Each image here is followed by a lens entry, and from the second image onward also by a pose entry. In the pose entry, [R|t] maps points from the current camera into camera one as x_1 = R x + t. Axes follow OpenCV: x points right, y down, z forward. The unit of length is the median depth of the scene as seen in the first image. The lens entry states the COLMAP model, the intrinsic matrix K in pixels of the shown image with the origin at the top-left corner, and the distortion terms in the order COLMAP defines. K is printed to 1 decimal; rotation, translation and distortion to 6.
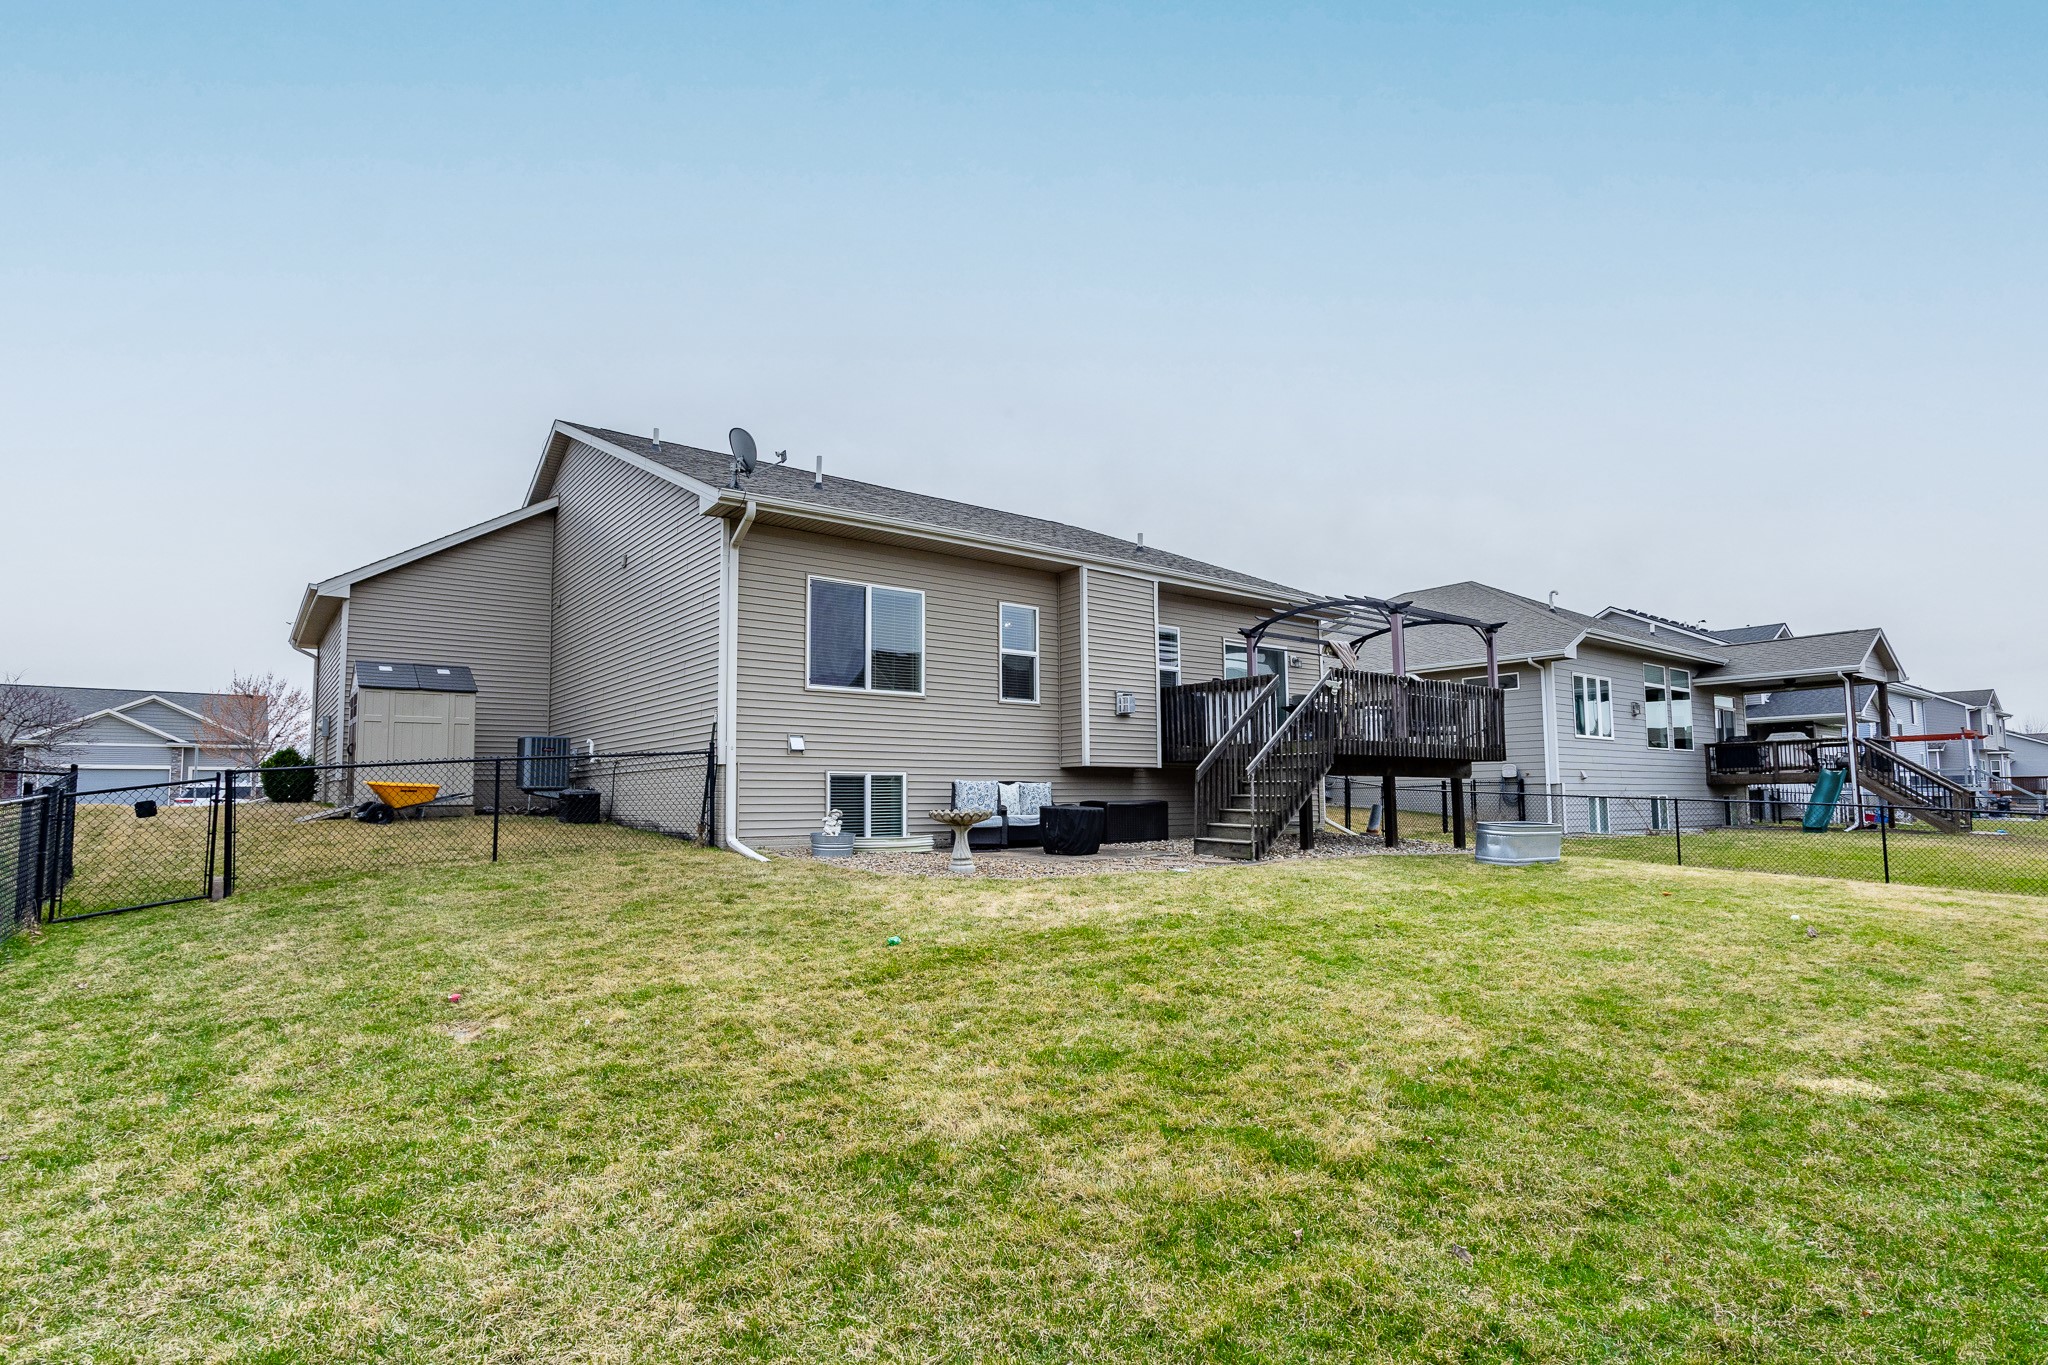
lens RADIAL K [[1006.6, 0, 1013.2], [0, 1006.6, 691.7], [0, 0, 1]] dist [-0.017620, 0.007923]
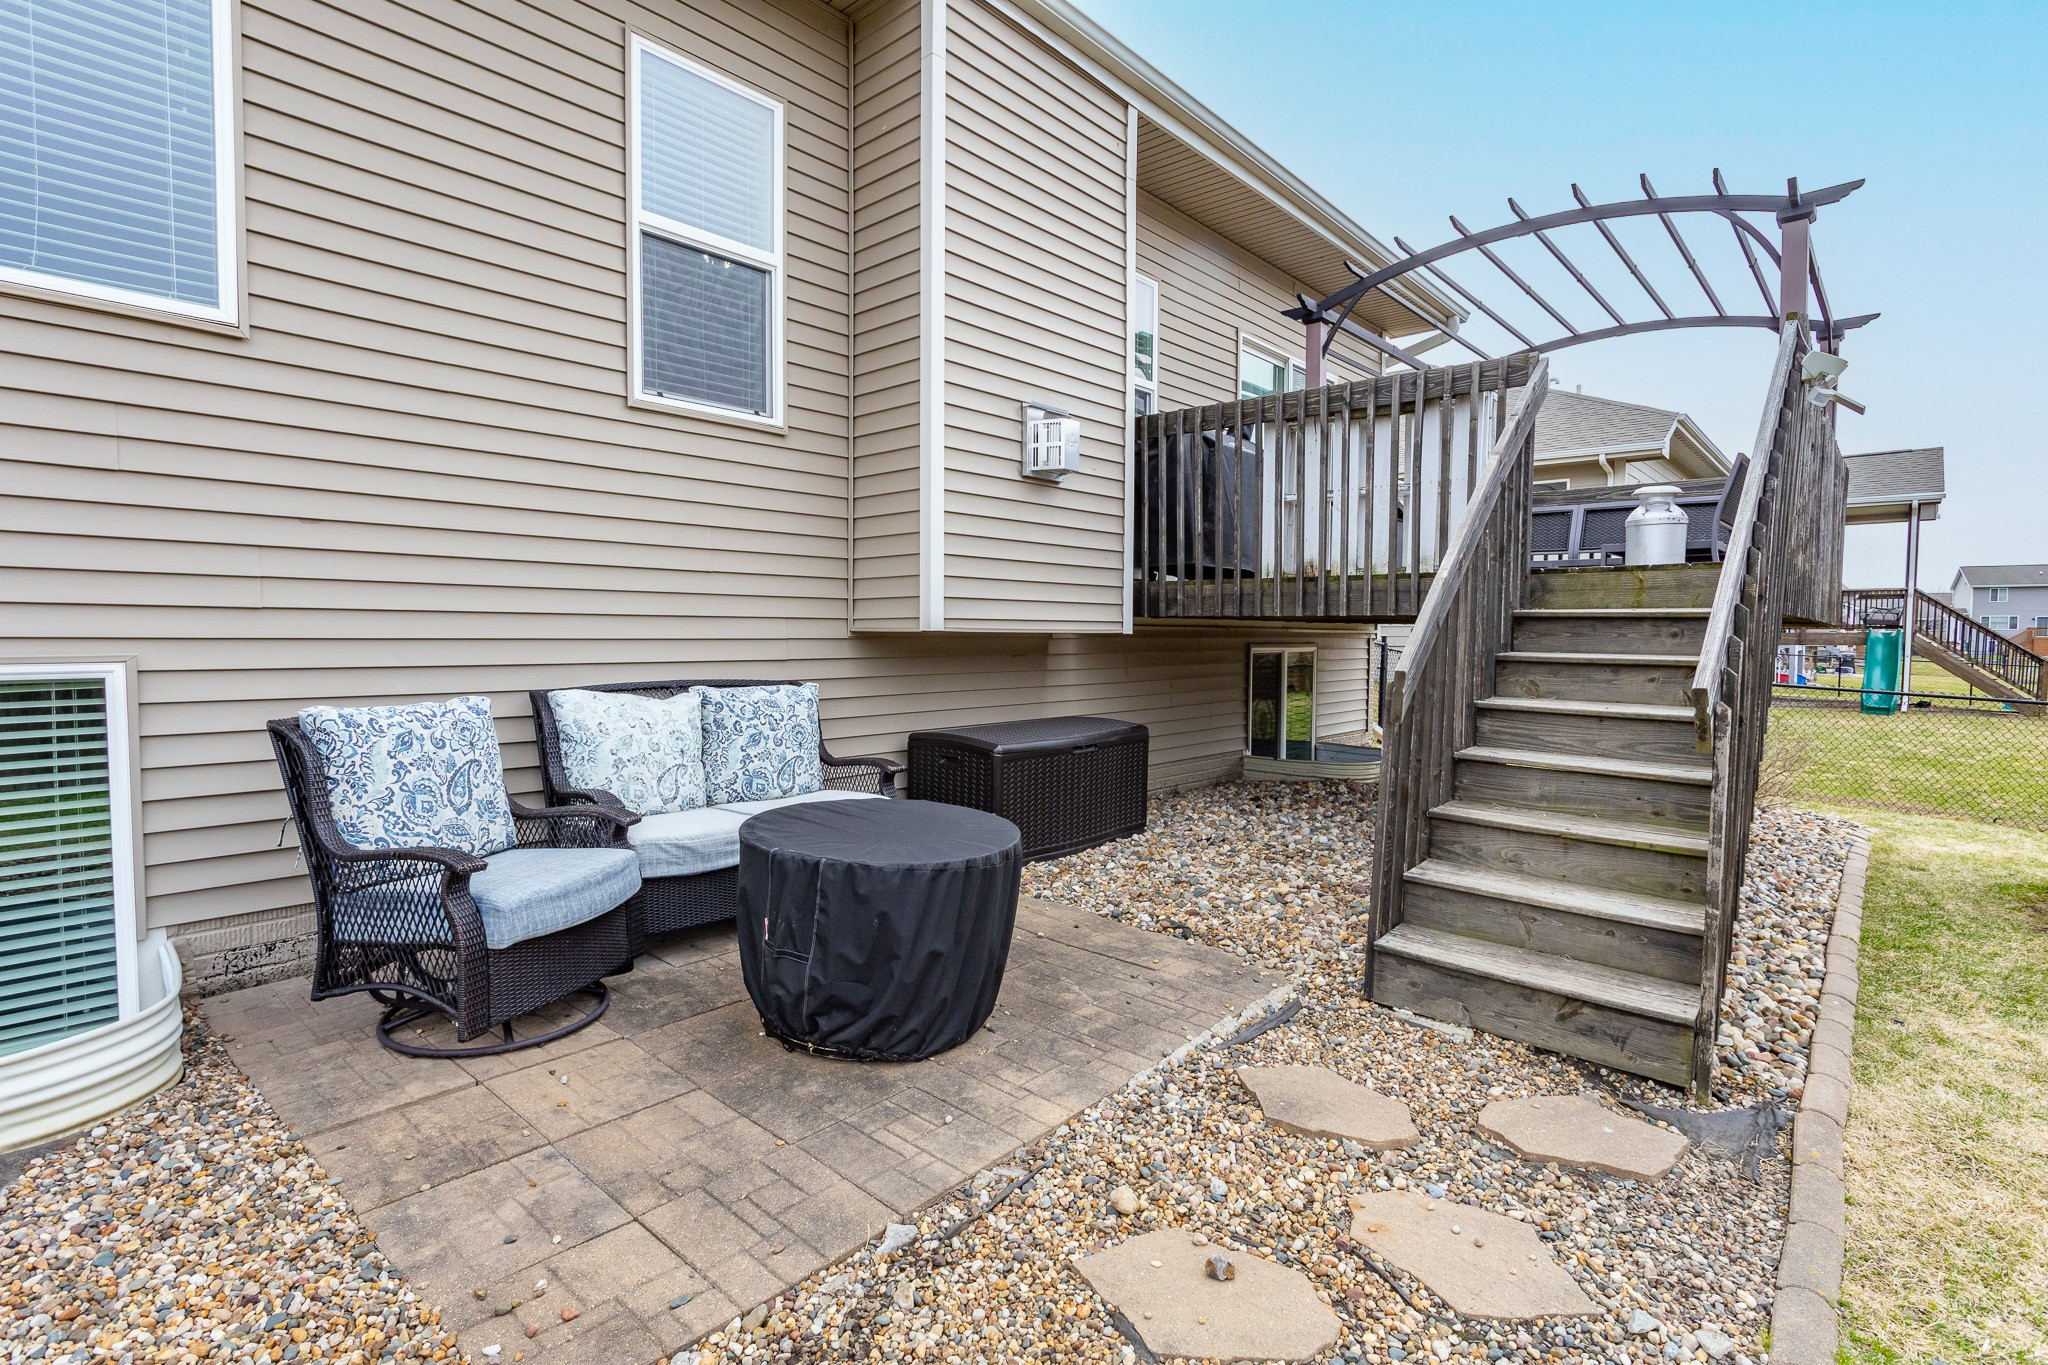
lens RADIAL K [[1006.6, 0, 1019.4], [0, 1006.6, 675.9], [0, 0, 1]] dist [-0.017620, 0.007923]
pose [[0.981505, 0.005498, 0.191359, 0.036938], [-0.034232, 0.988517, 0.147180, 0.037808], [-0.188353, -0.151008, 0.970422, 0.645586]]
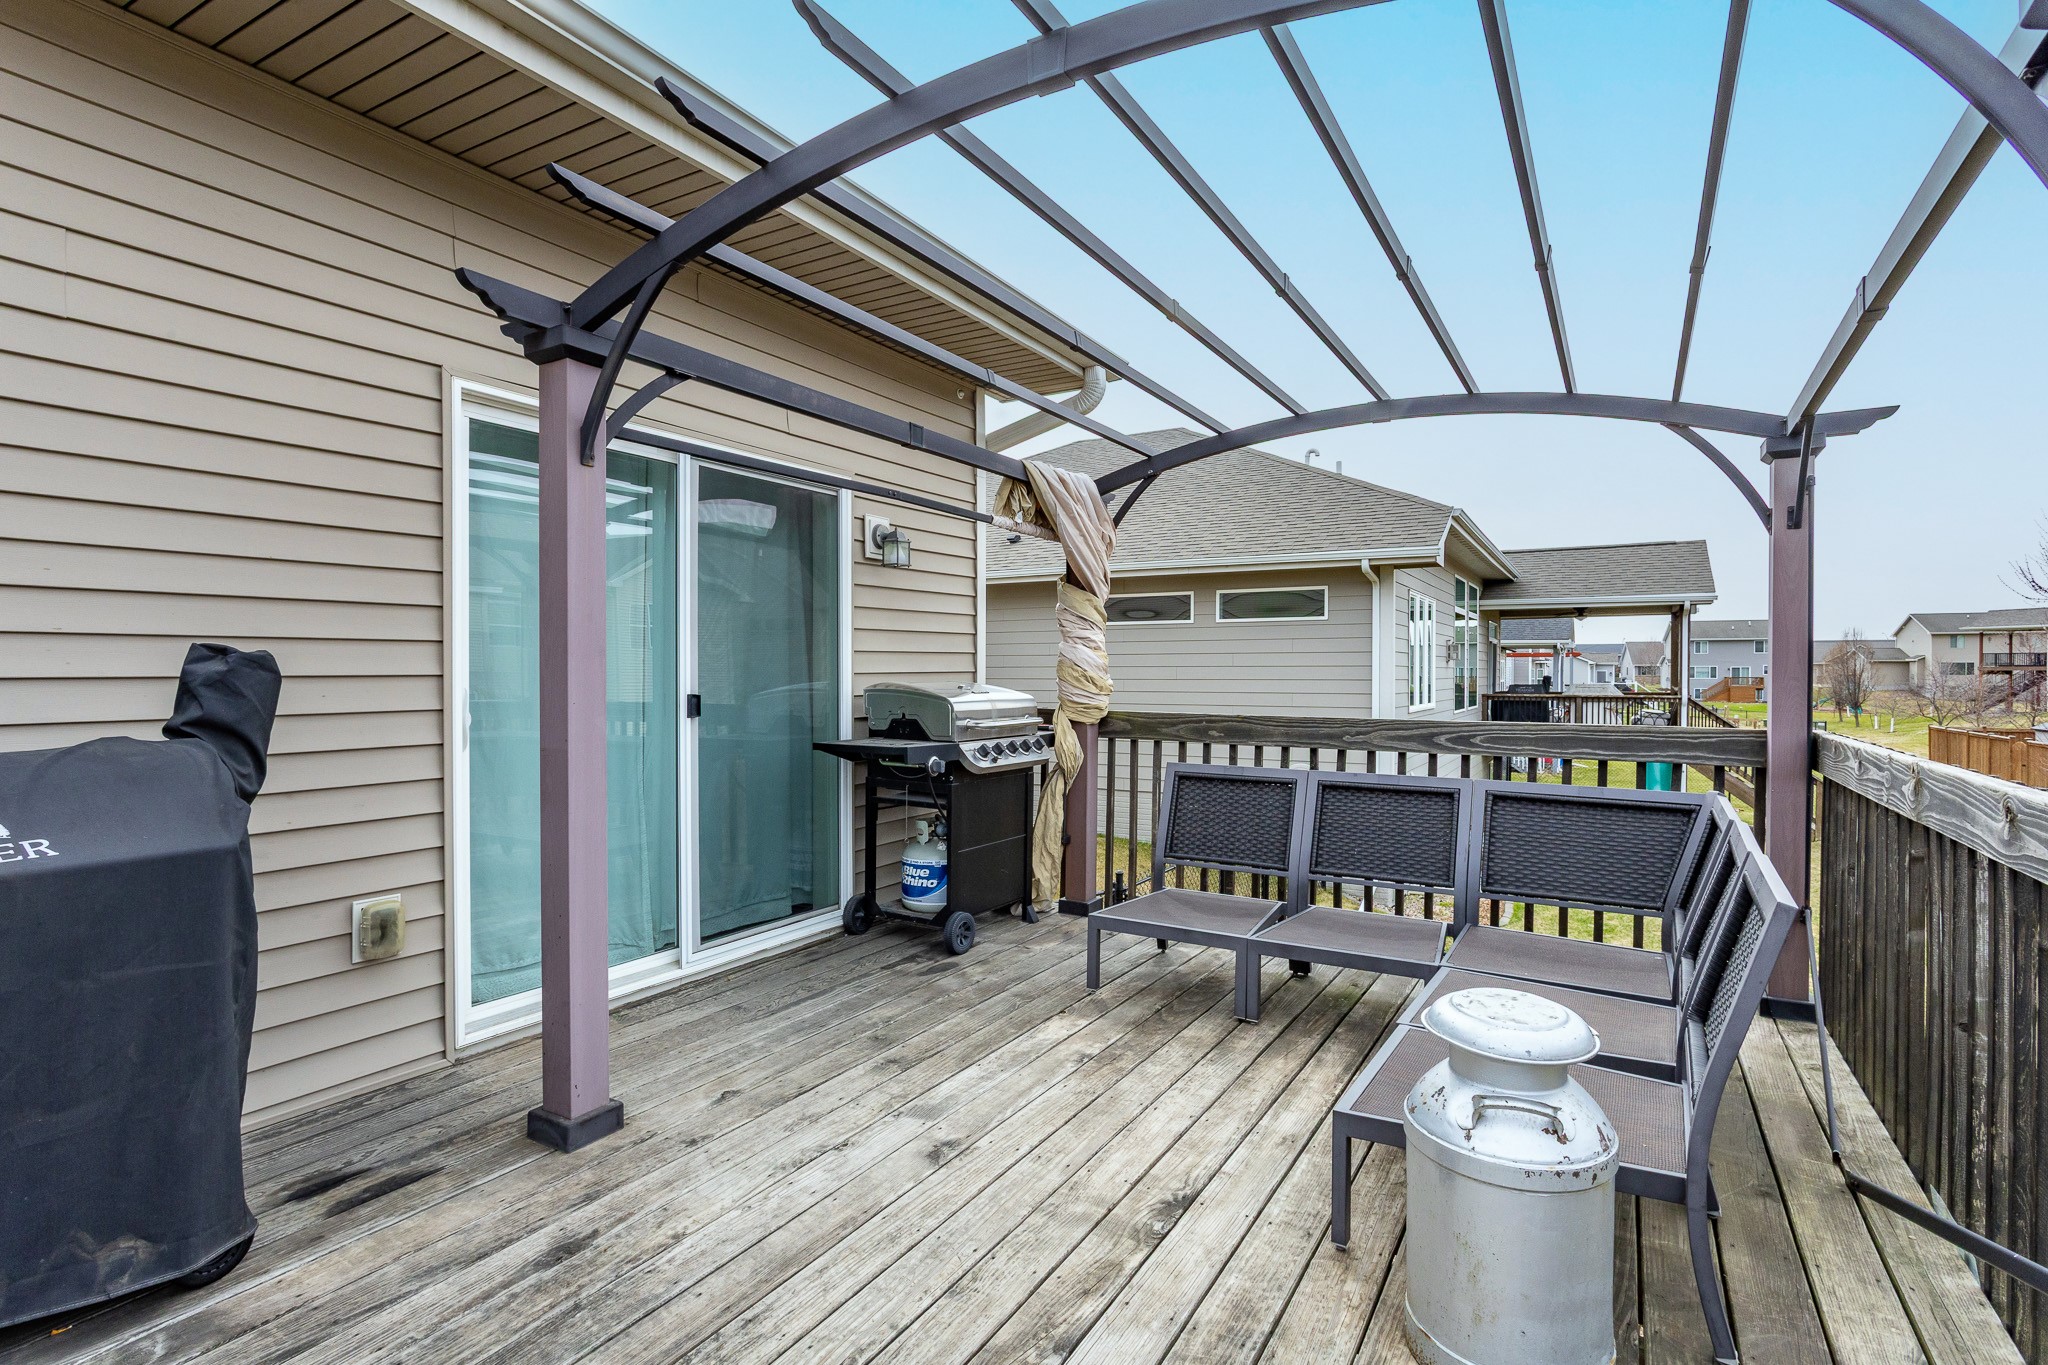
lens RADIAL K [[1006.6, 0, 1027.9], [0, 1006.6, 677.6], [0, 0, 1]] dist [-0.017620, 0.007923]
pose [[0.926780, 0.006692, 0.375545, 0.266814], [-0.048884, 0.993486, 0.102936, -0.028939], [-0.372410, -0.113757, 0.921070, 0.912242]]
